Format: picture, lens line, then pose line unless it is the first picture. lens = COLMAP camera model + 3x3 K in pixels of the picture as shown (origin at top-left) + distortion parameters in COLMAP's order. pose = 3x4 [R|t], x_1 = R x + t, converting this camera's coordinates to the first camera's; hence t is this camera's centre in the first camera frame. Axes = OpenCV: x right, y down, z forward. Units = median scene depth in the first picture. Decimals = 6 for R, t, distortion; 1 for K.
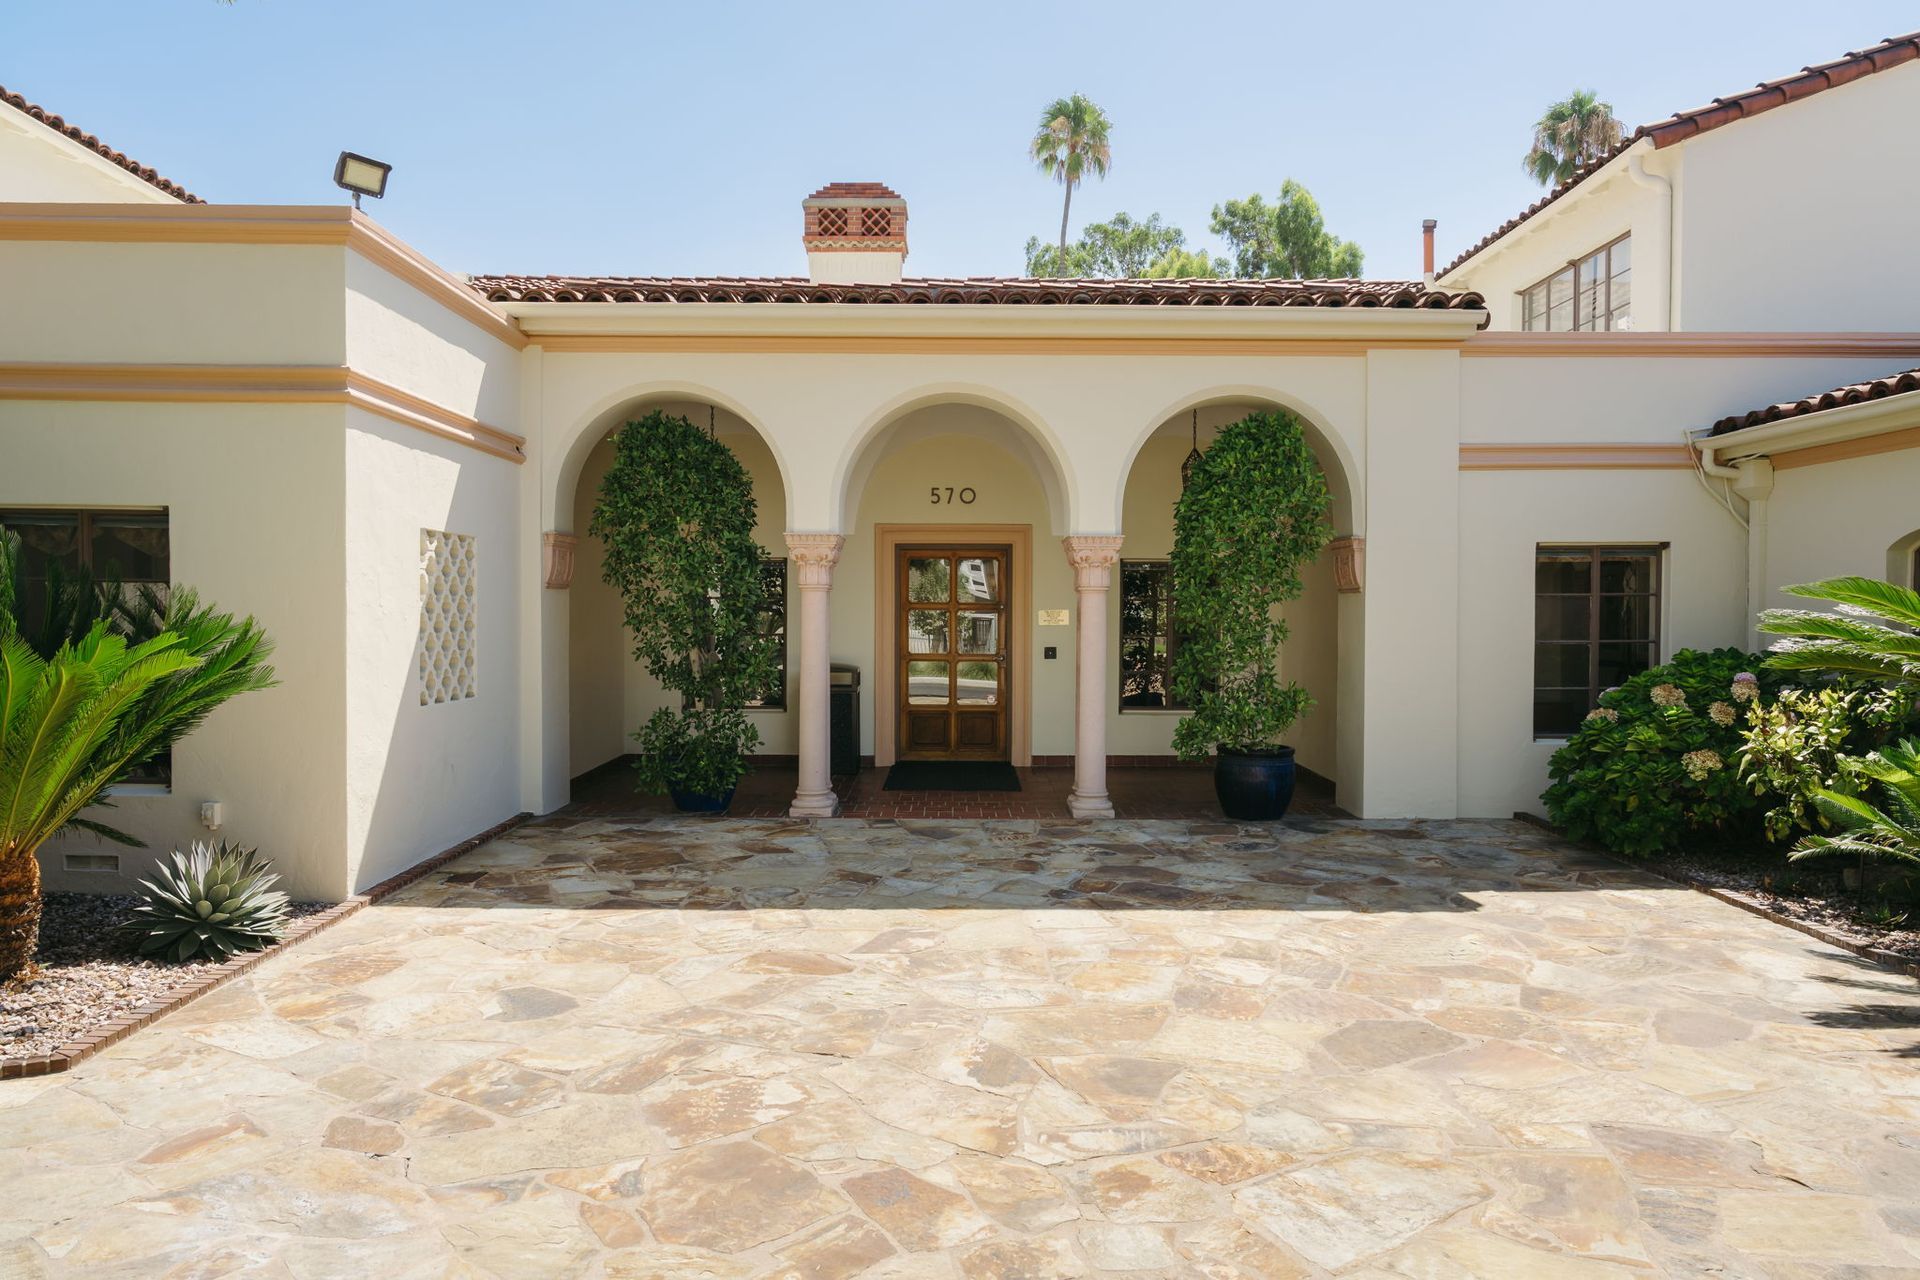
lens RADIAL K [[1289.7, 0, 960.0], [0, 1289.7, 640.0], [0, 0, 1]] dist [-0.017193, 0.002638]
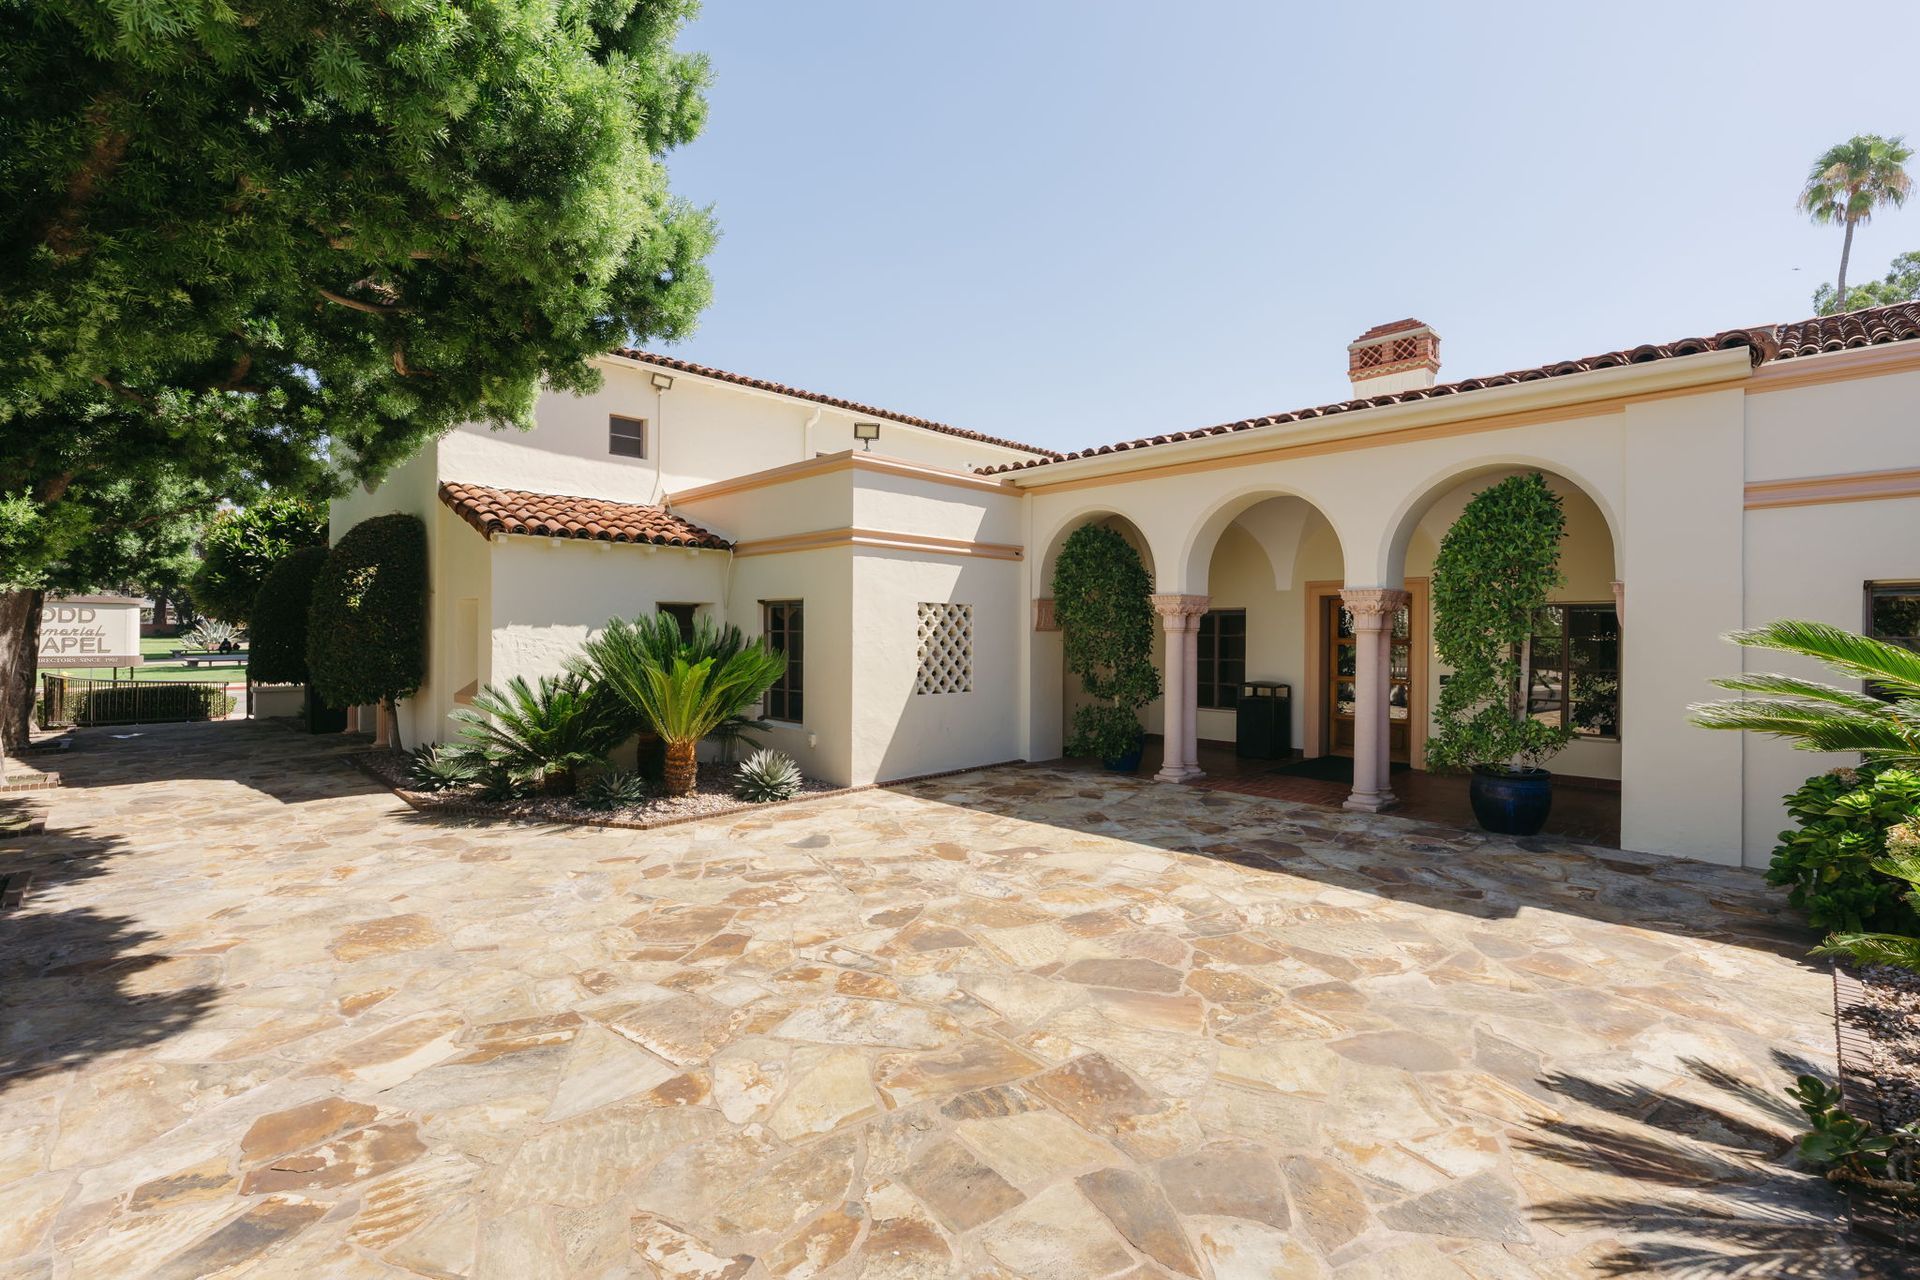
lens RADIAL K [[856.1, 0, 960.0], [0, 856.1, 640.0], [0, 0, 1]] dist [0.000991, 0.000727]
pose [[0.697022, 0.005498, -0.717028, 0.703446], [-0.019580, 0.999744, -0.011368, -0.021813], [0.716782, 0.021963, 0.696951, 0.193888]]
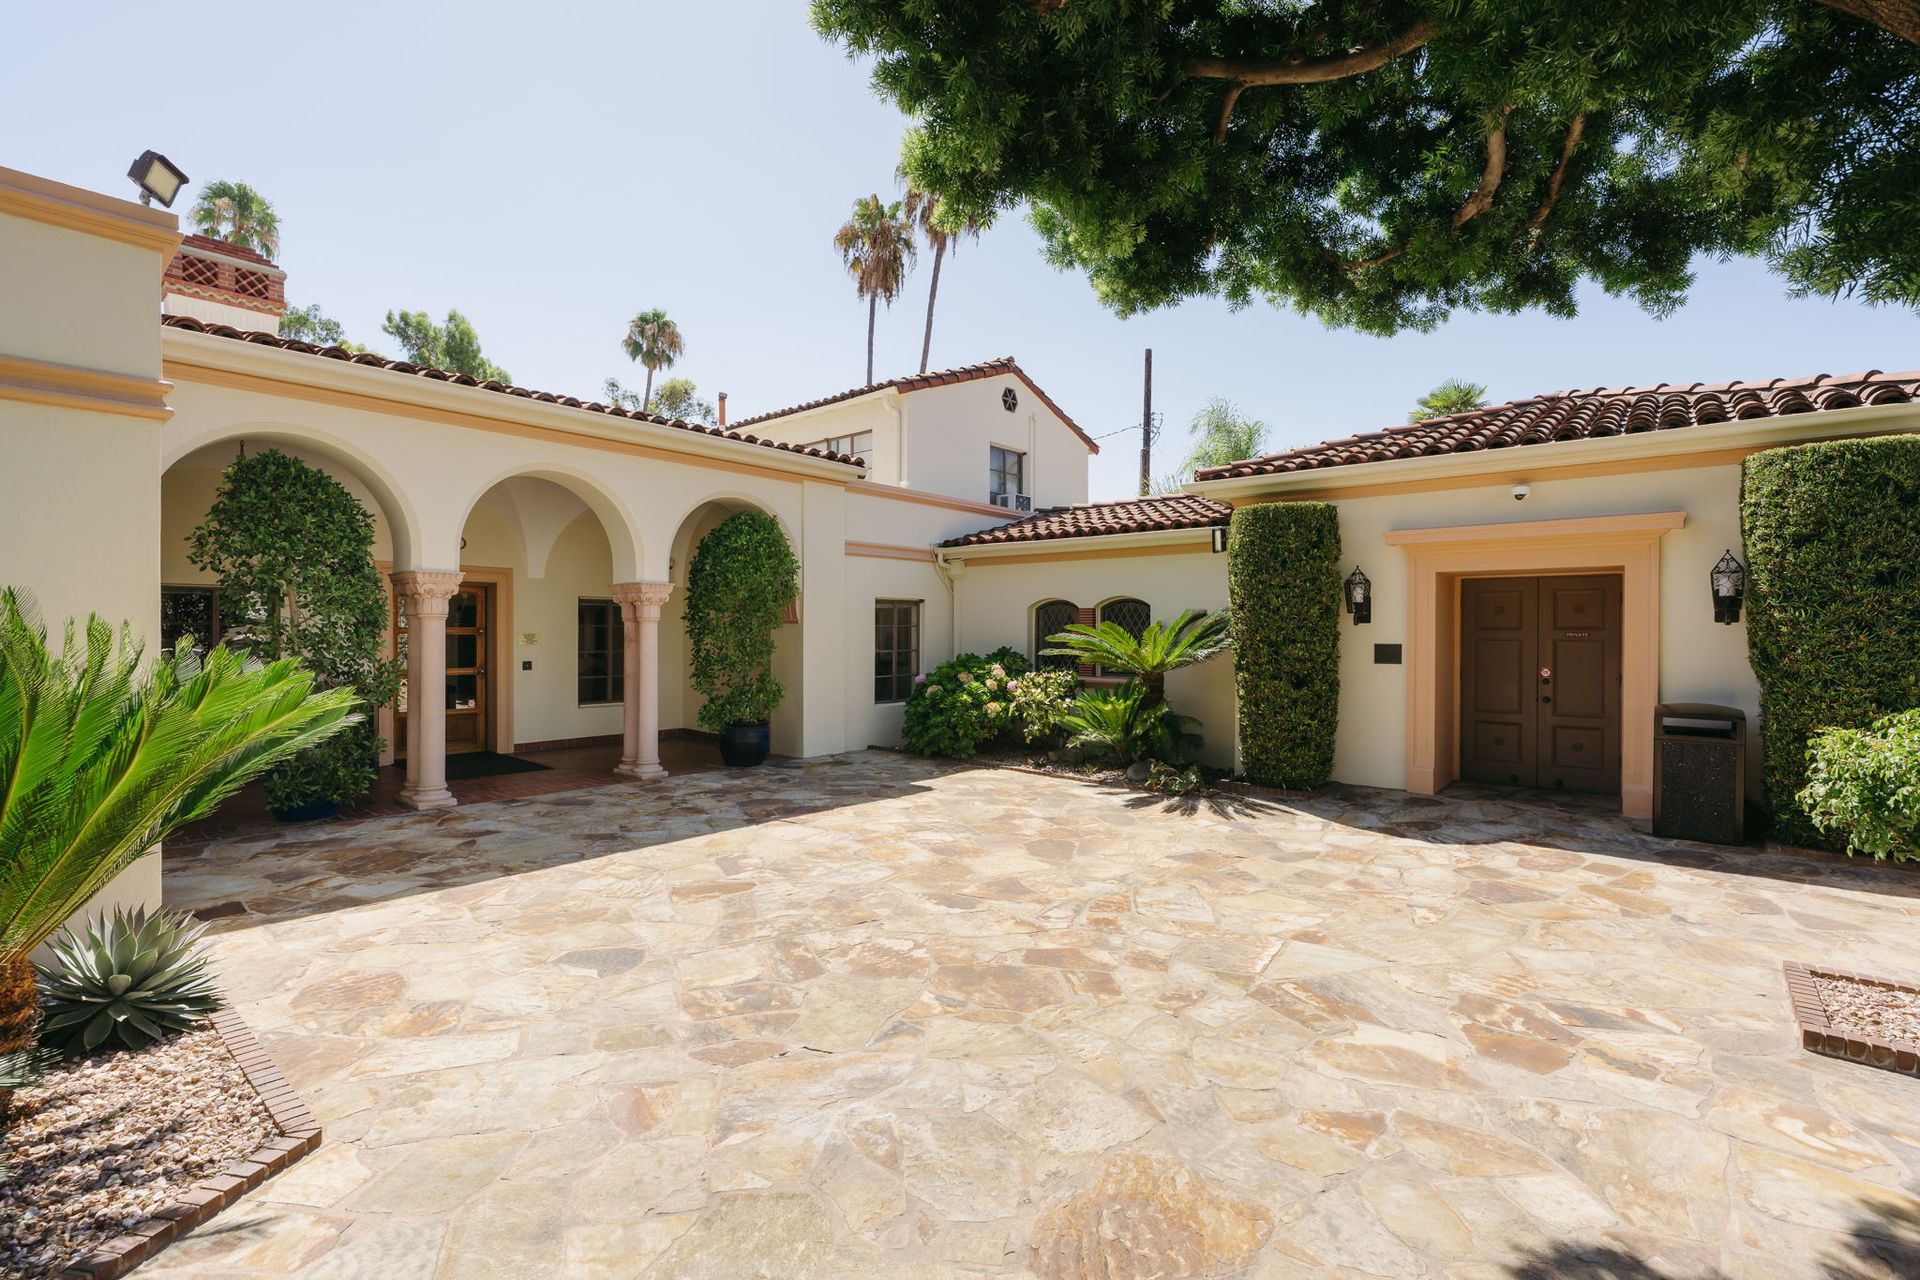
lens RADIAL K [[856.9, 0, 958.3], [0, 856.9, 629.6], [0, 0, 1]] dist [-0.000782, 0.000580]
pose [[0.651388, 0.002123, 0.758741, -0.649115], [0.016100, 0.999732, -0.016619, -0.012001], [-0.758574, 0.023041, 0.651180, 0.178316]]
